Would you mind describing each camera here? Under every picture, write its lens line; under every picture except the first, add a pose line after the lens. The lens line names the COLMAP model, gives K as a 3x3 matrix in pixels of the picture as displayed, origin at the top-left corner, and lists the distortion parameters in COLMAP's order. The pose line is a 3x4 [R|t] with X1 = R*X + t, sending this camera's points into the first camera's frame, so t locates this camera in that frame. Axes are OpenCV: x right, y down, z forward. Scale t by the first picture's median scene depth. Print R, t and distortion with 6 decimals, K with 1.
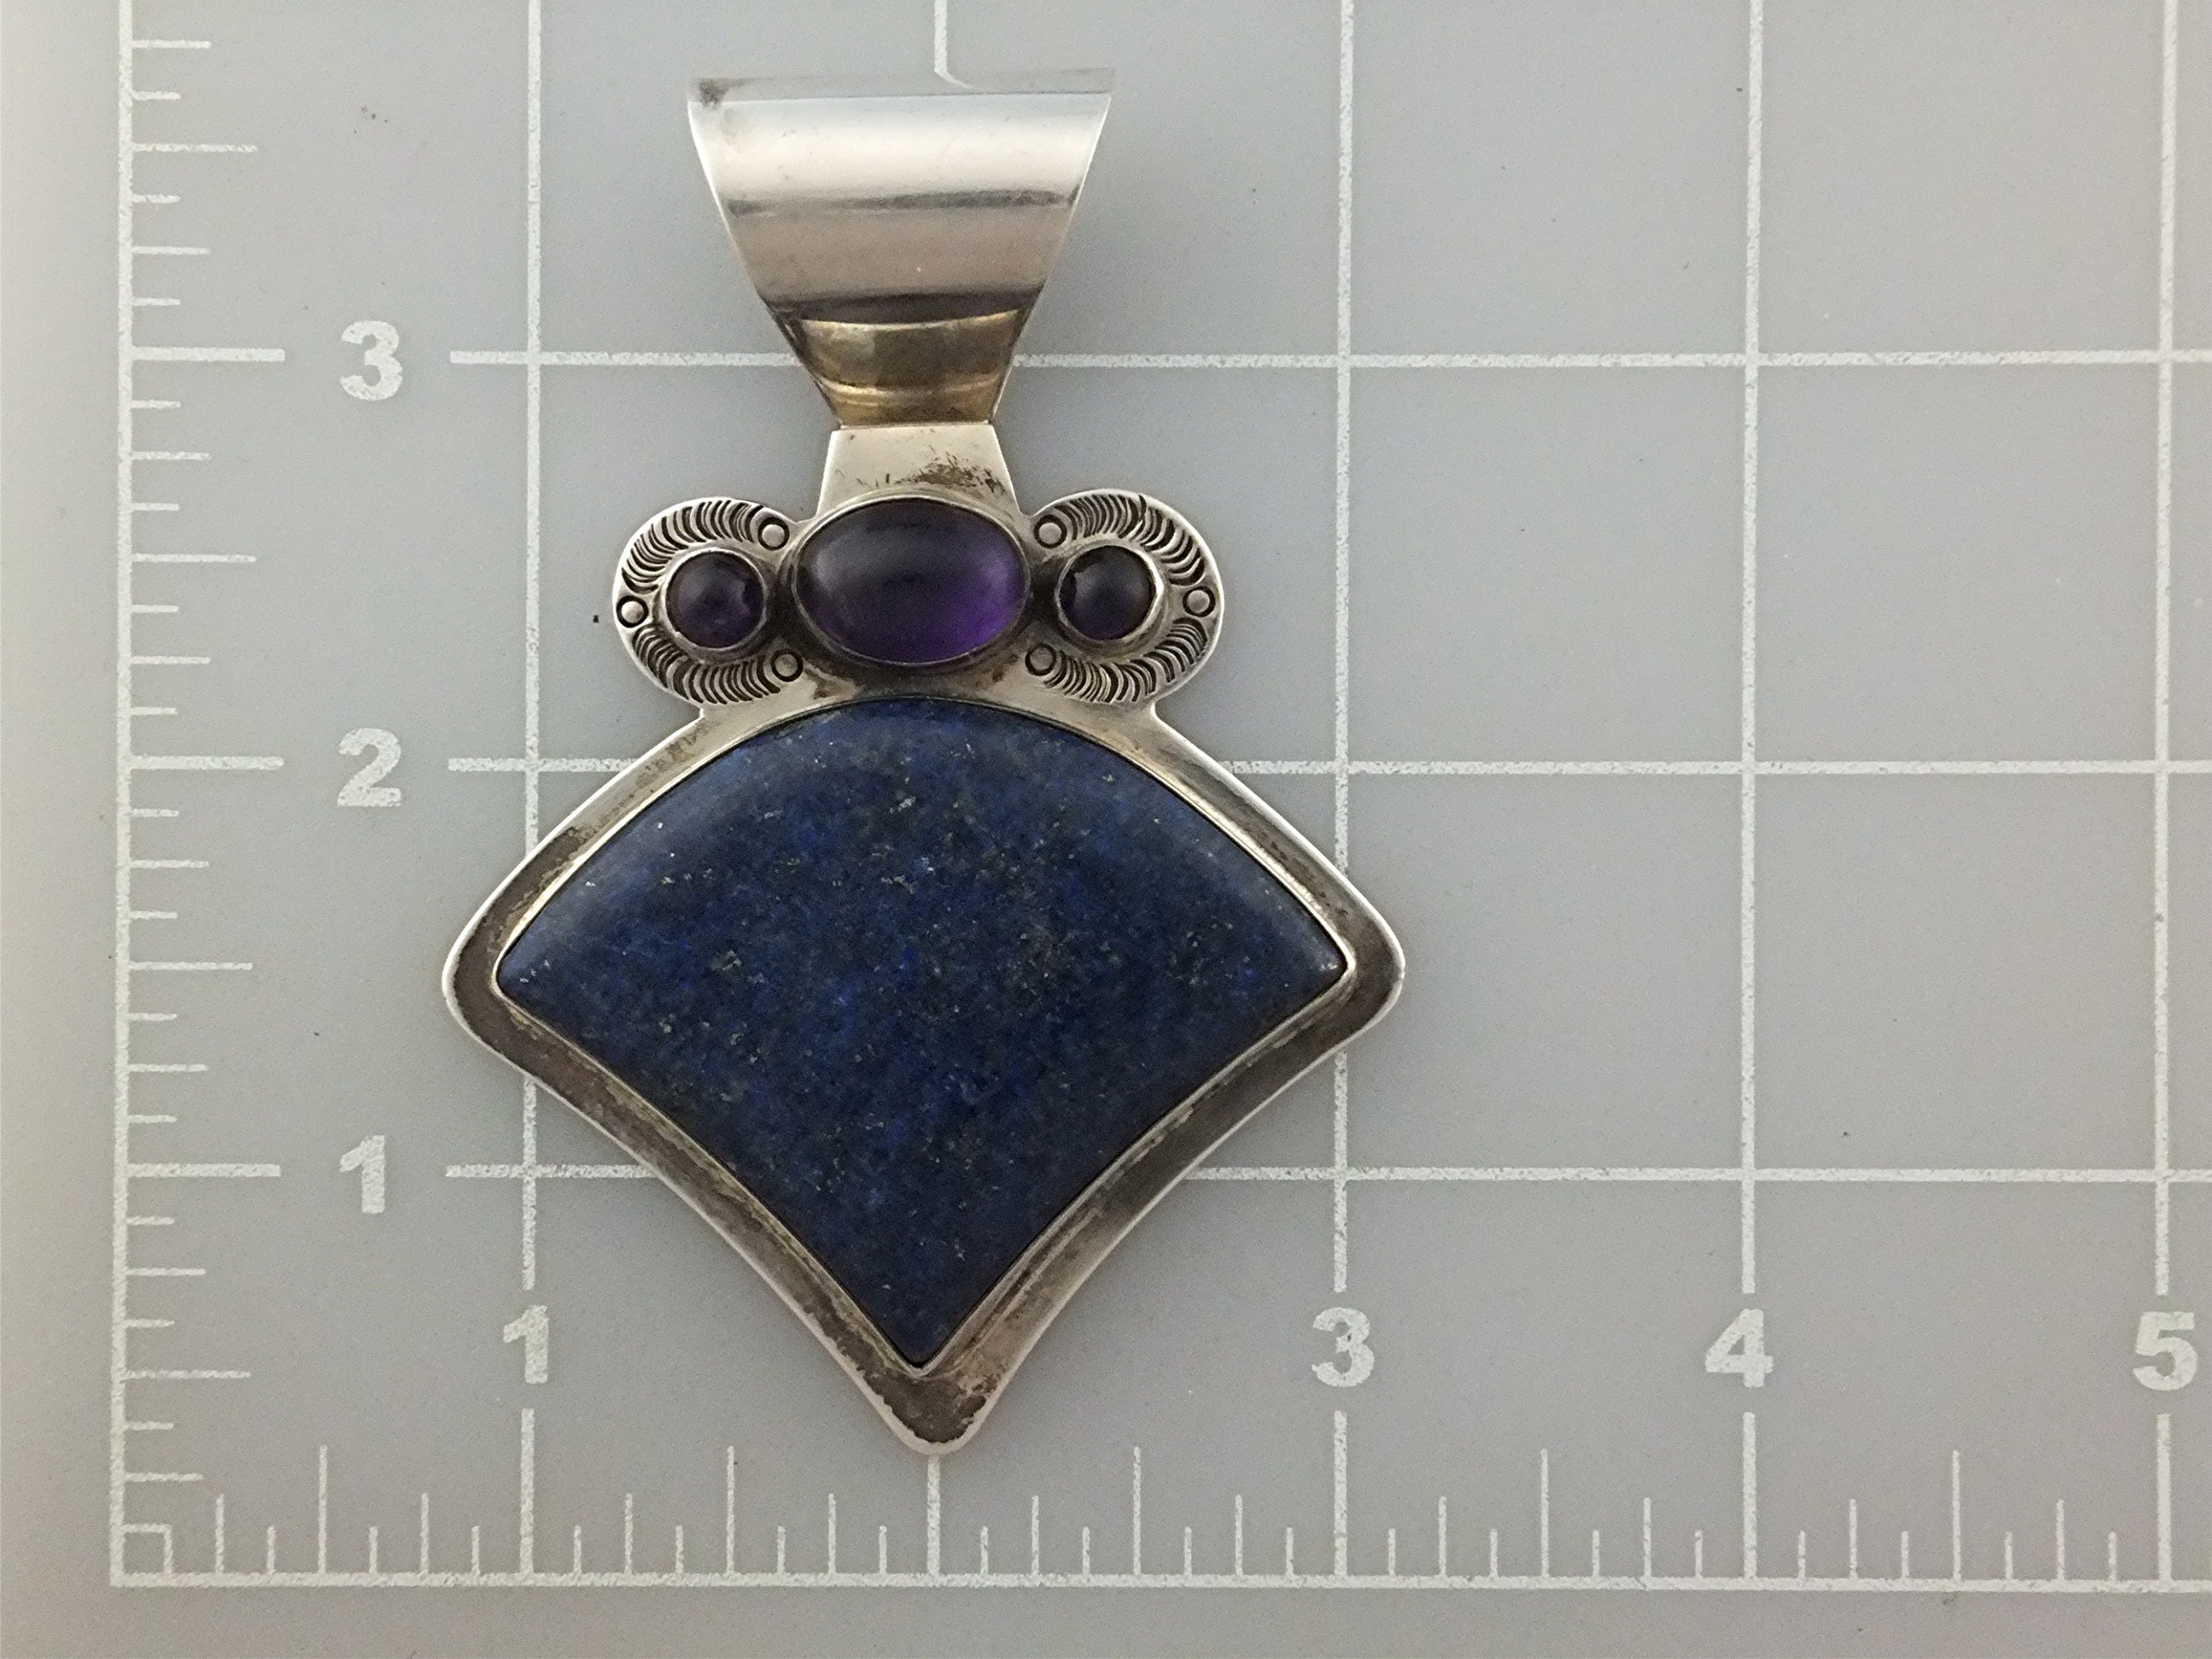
lens RADIAL K [[3239.1, 0, 1014.0], [0, 3239.1, 913.6], [0, 0, 1]] dist [0.150754, 0.028142]
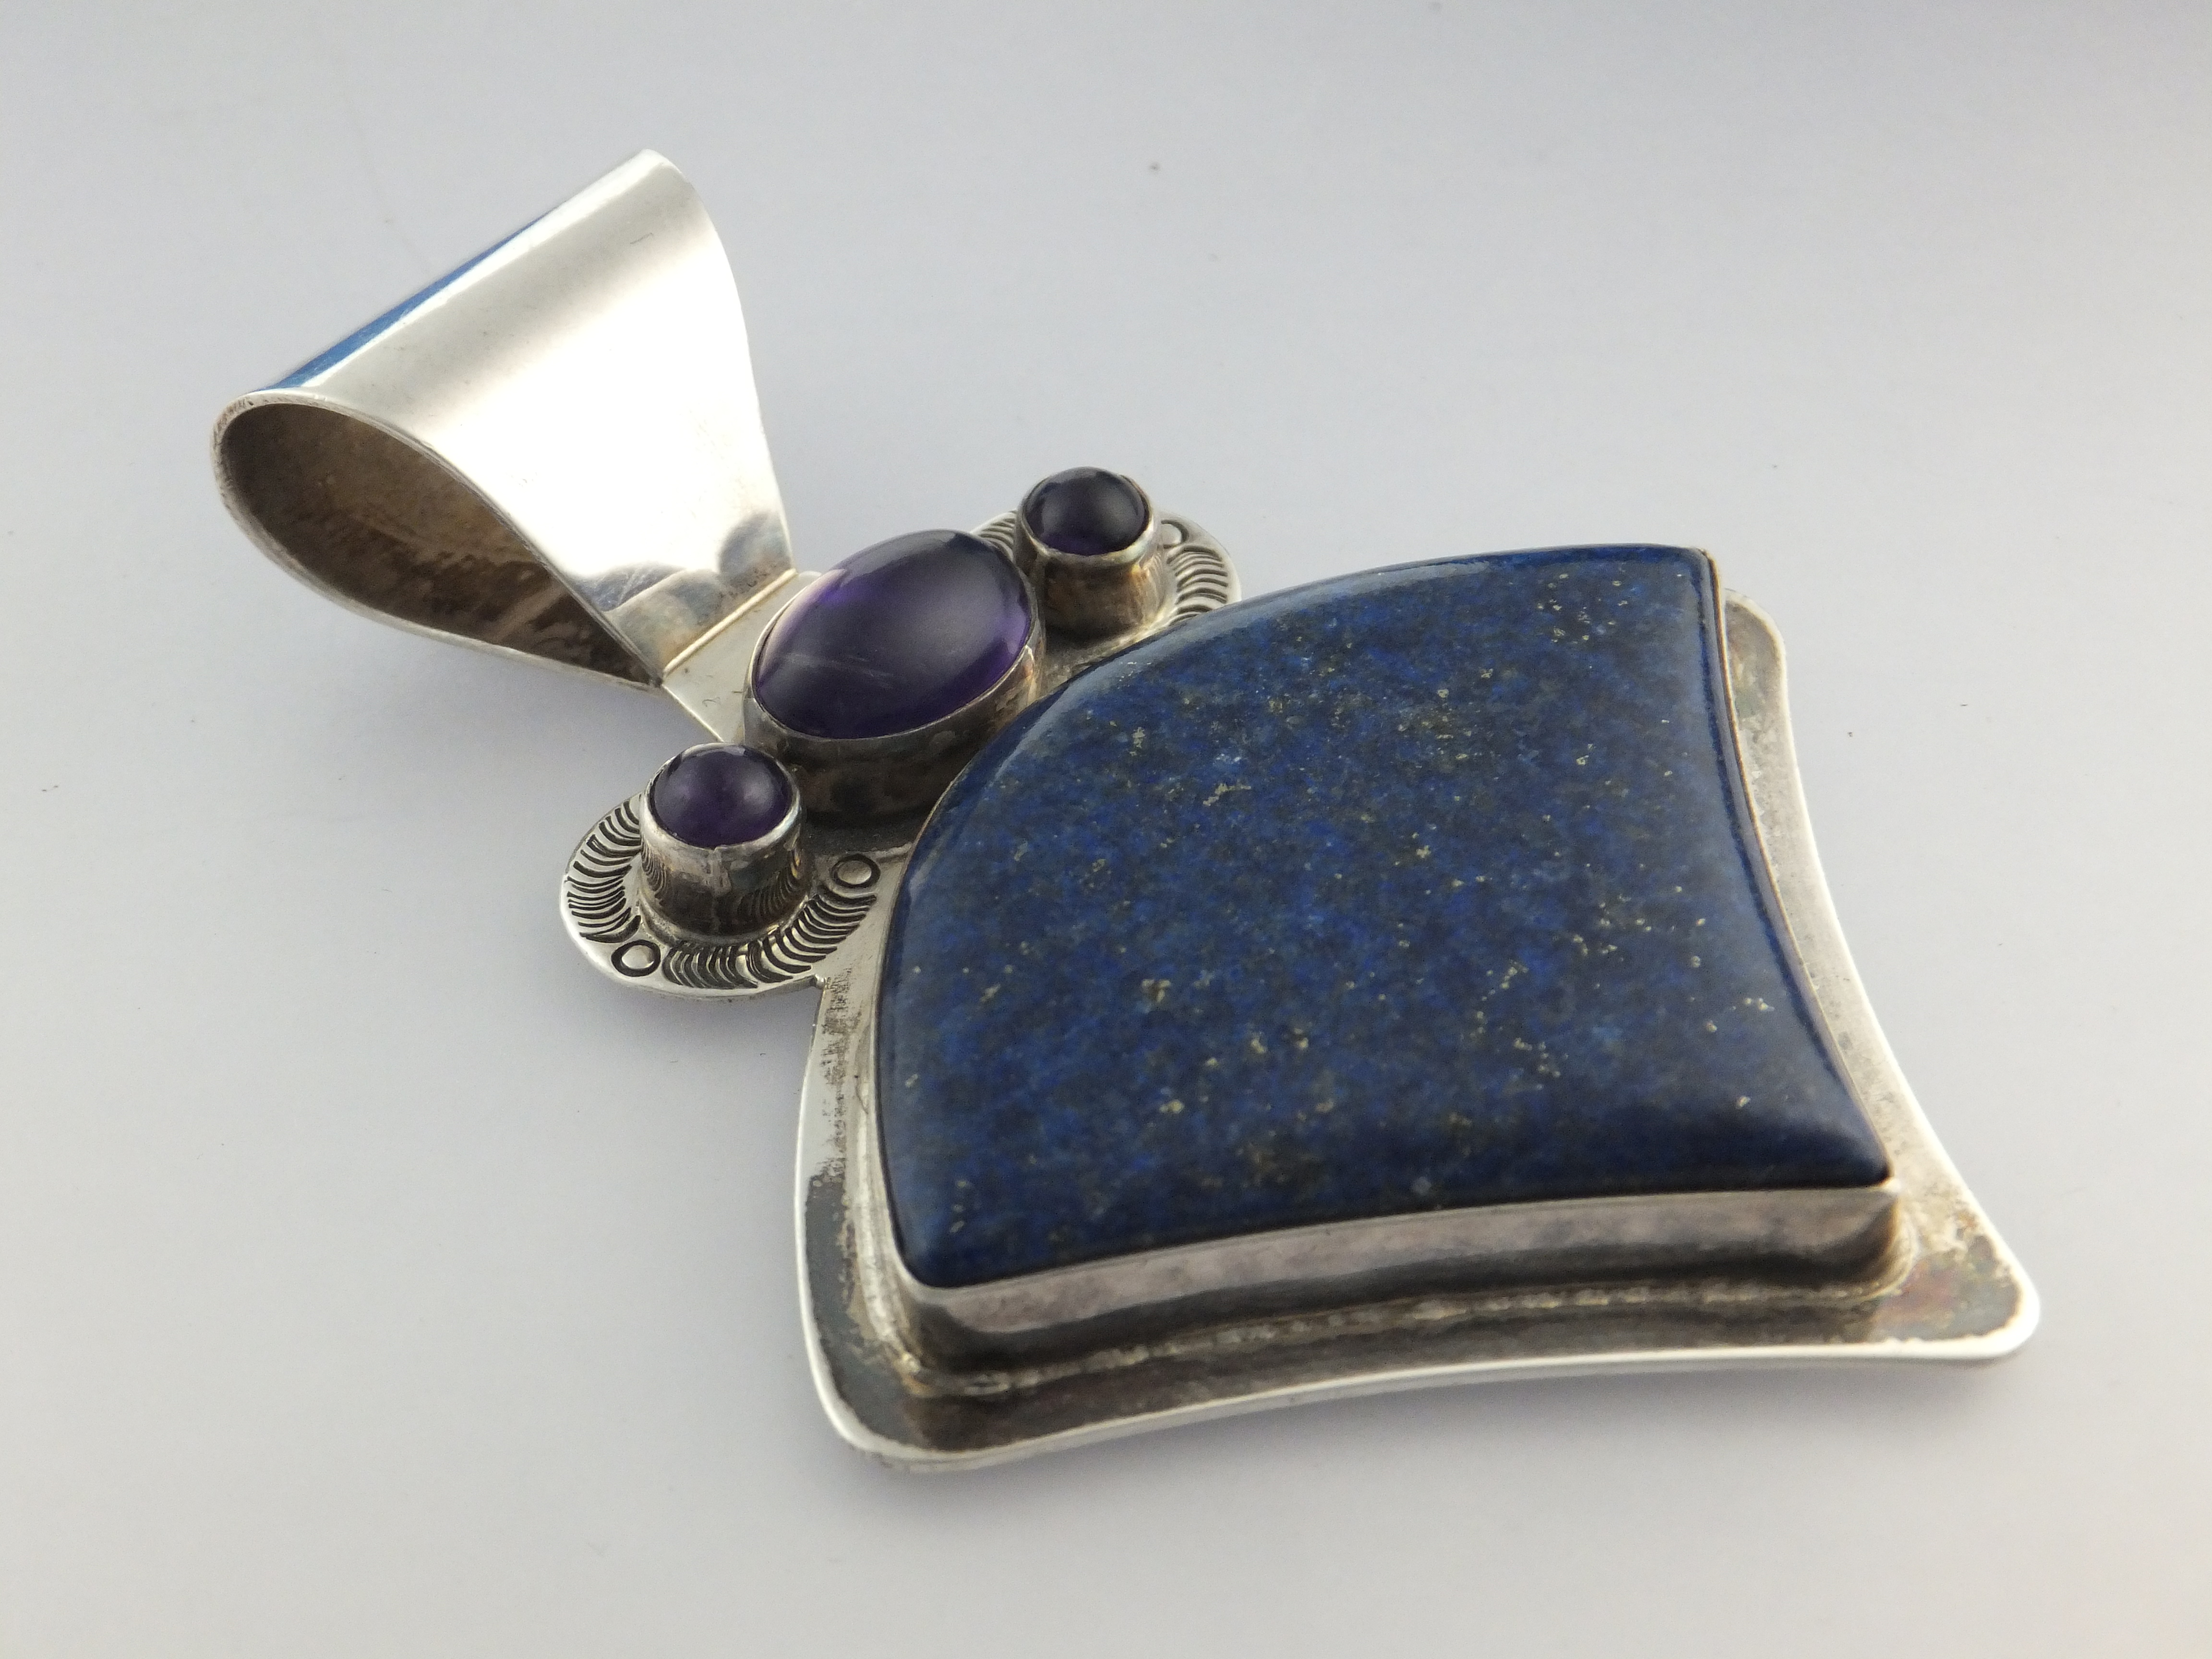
lens RADIAL K [[3239.1, 0, 1014.0], [0, 3239.1, 913.6], [0, 0, 1]] dist [0.150754, 0.028142]
pose [[0.654154, -0.531386, 0.538248, -0.421477], [0.756360, 0.458335, -0.466742, 0.270972], [0.001322, 0.712431, 0.701741, 0.536507]]
